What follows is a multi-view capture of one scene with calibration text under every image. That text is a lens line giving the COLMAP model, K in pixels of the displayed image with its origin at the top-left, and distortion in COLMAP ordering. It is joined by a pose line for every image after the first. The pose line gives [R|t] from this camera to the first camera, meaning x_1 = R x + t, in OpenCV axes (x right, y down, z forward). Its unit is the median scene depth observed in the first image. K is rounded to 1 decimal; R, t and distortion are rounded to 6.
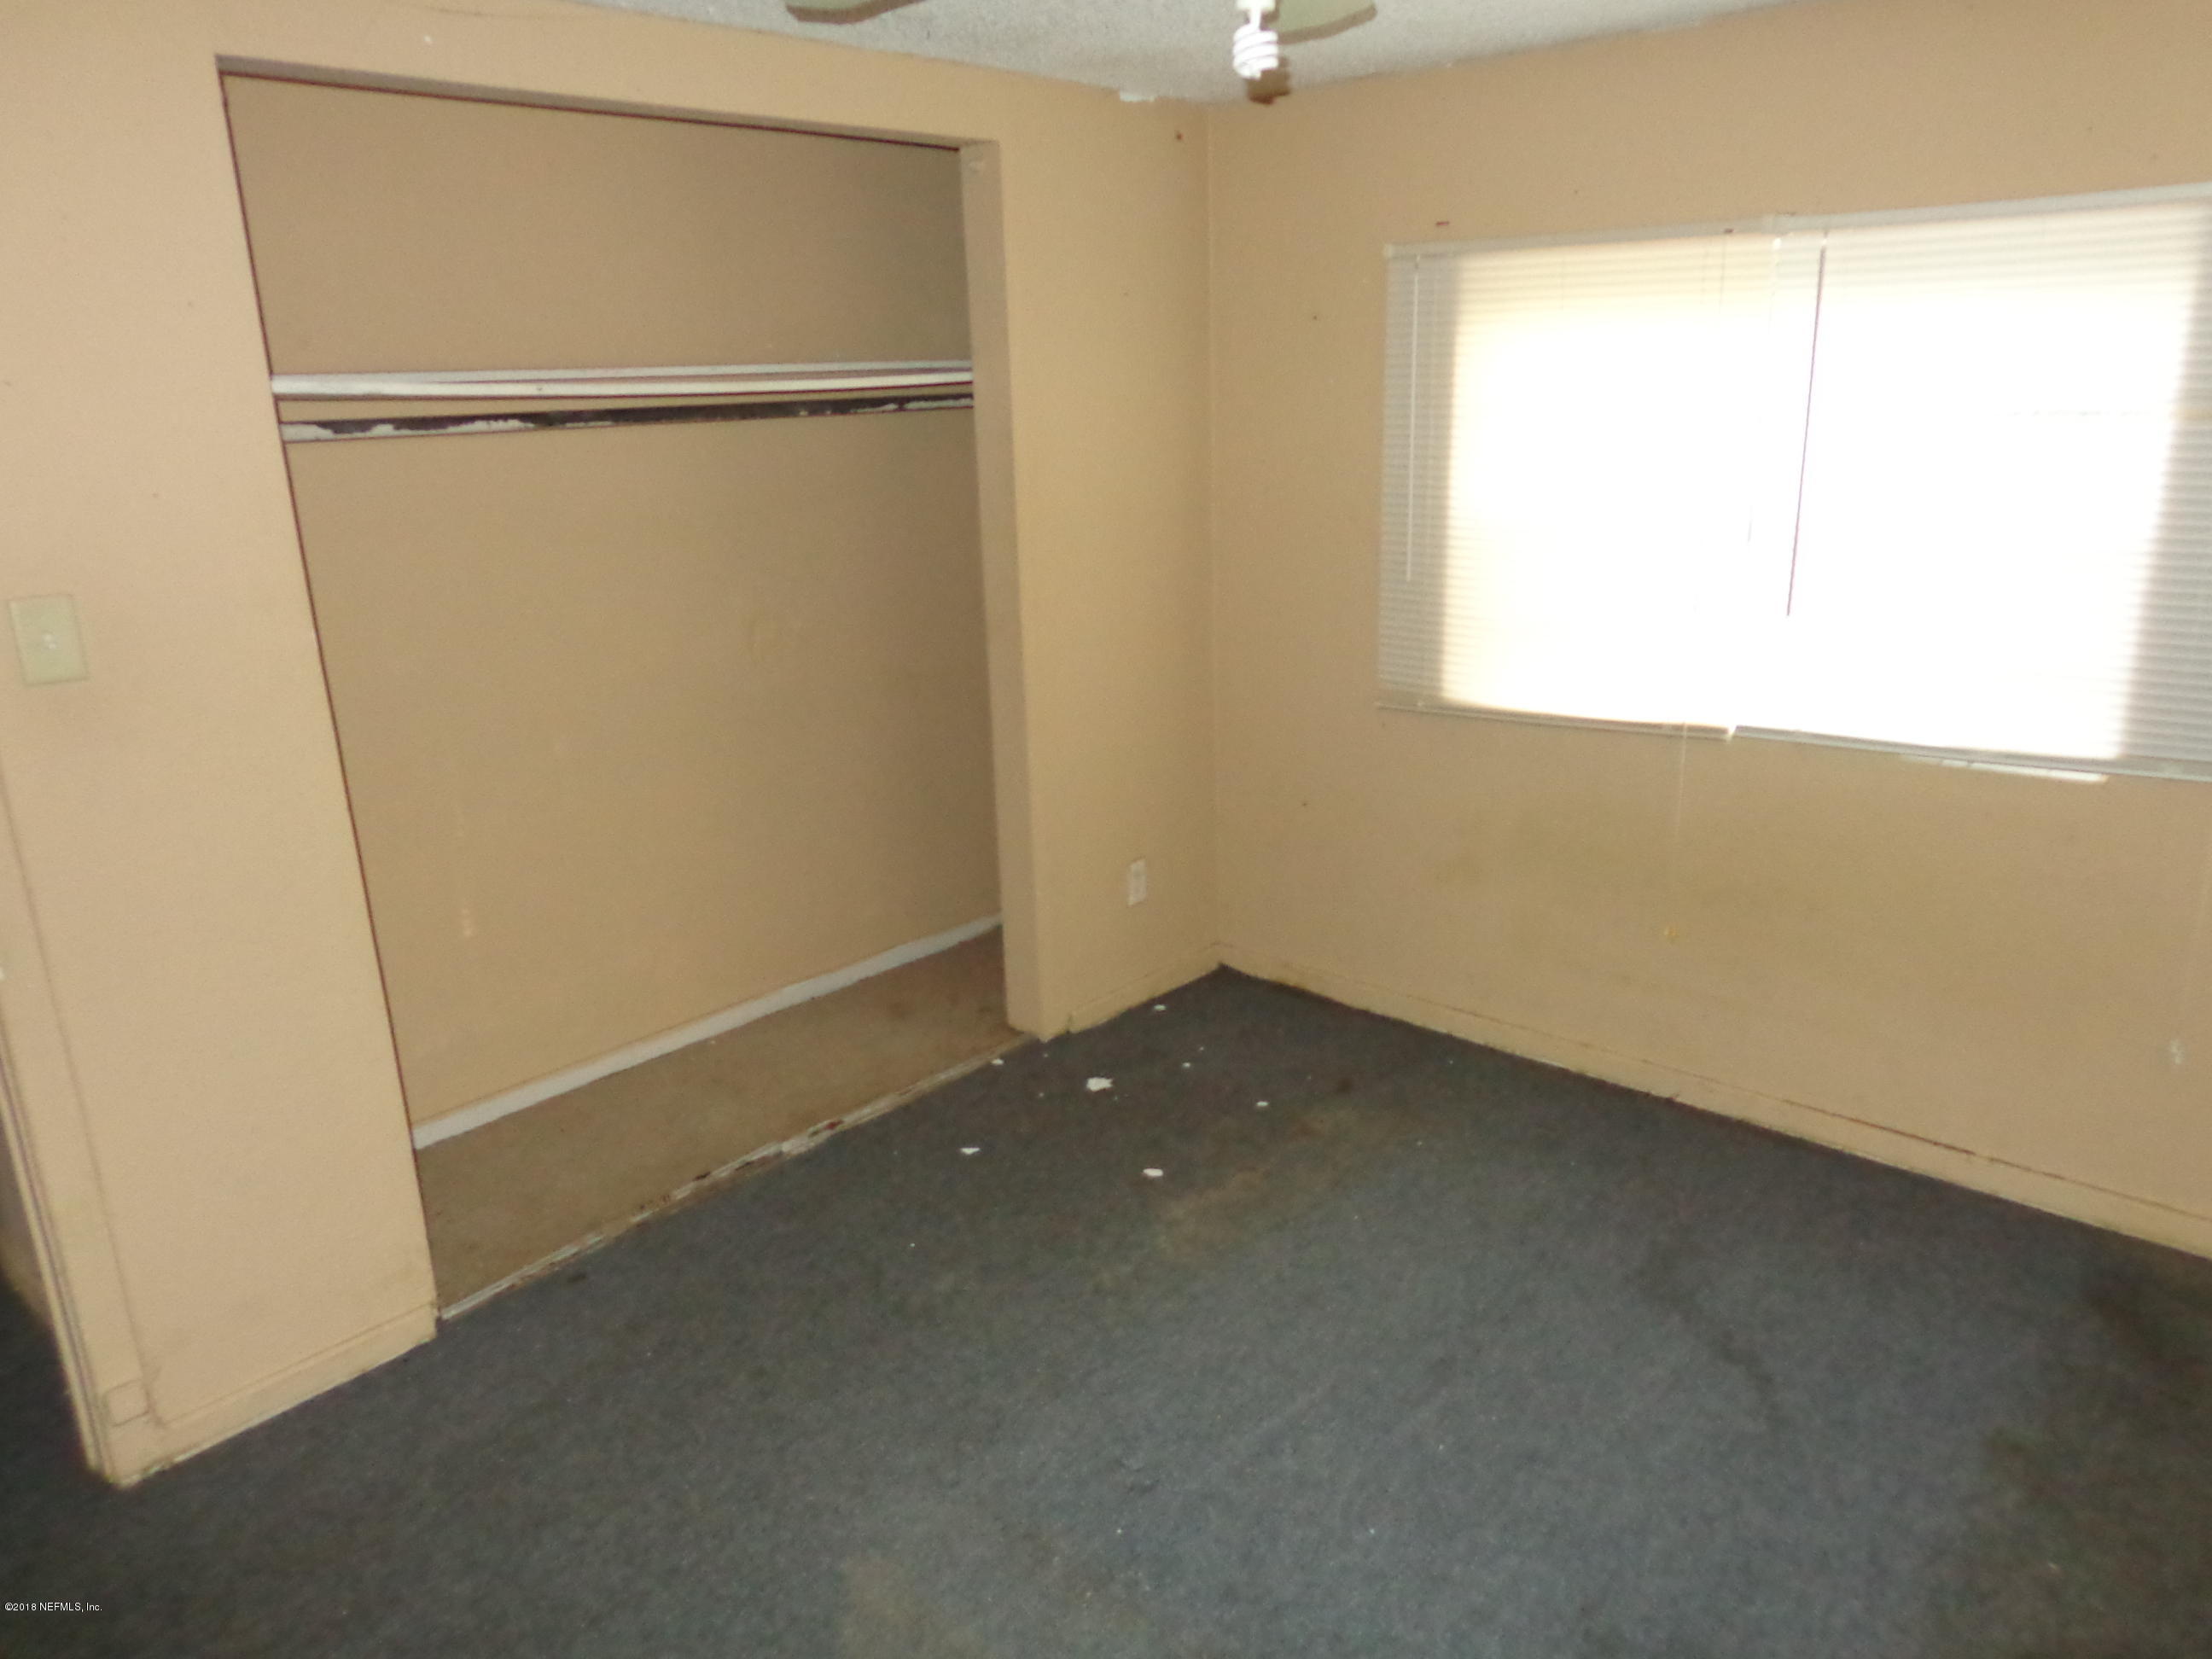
lens RADIAL K [[1541.6, 0, 1106.0], [0, 1541.6, 829.5], [0, 0, 1]] dist [0.025714, 0.001174]
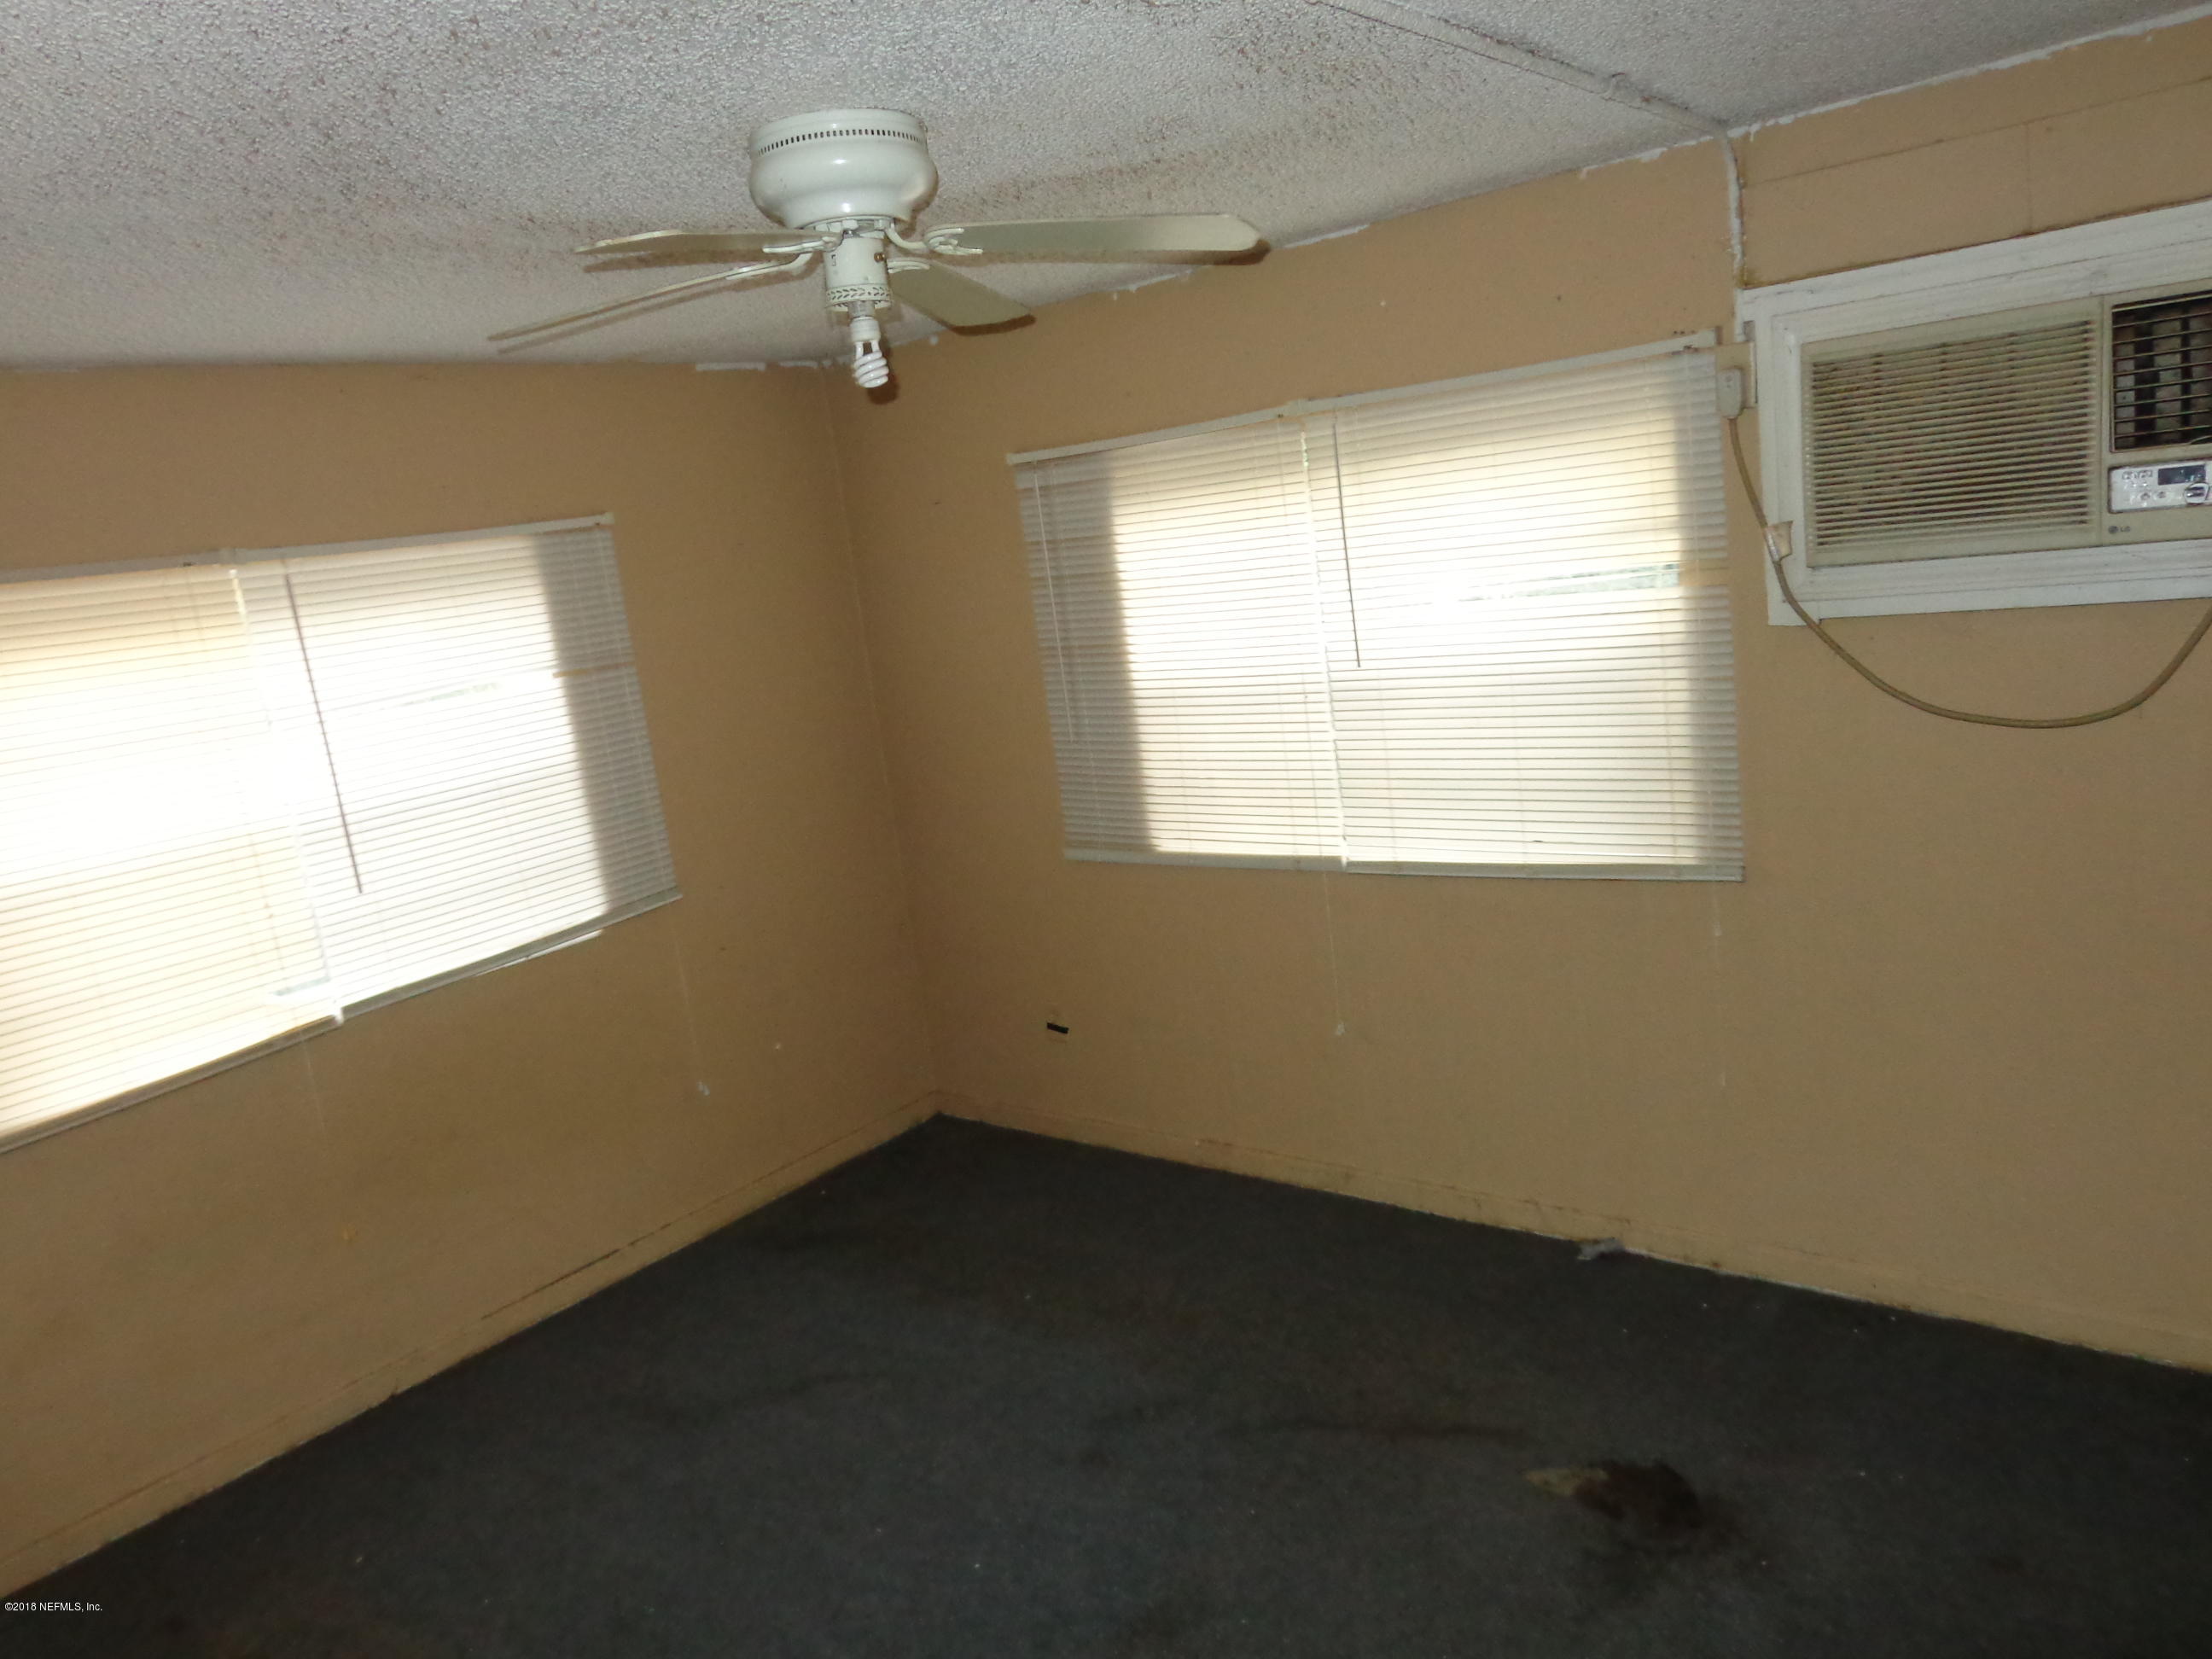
lens RADIAL K [[1554.6, 0, 1106.0], [0, 1554.6, 829.5], [0, 0, 1]] dist [0.009210, 0.000123]
pose [[-0.038389, -0.163155, 0.985853, -0.681566], [0.410861, 0.896751, 0.164408, -0.149078], [-0.910889, 0.411361, 0.032608, 0.493317]]
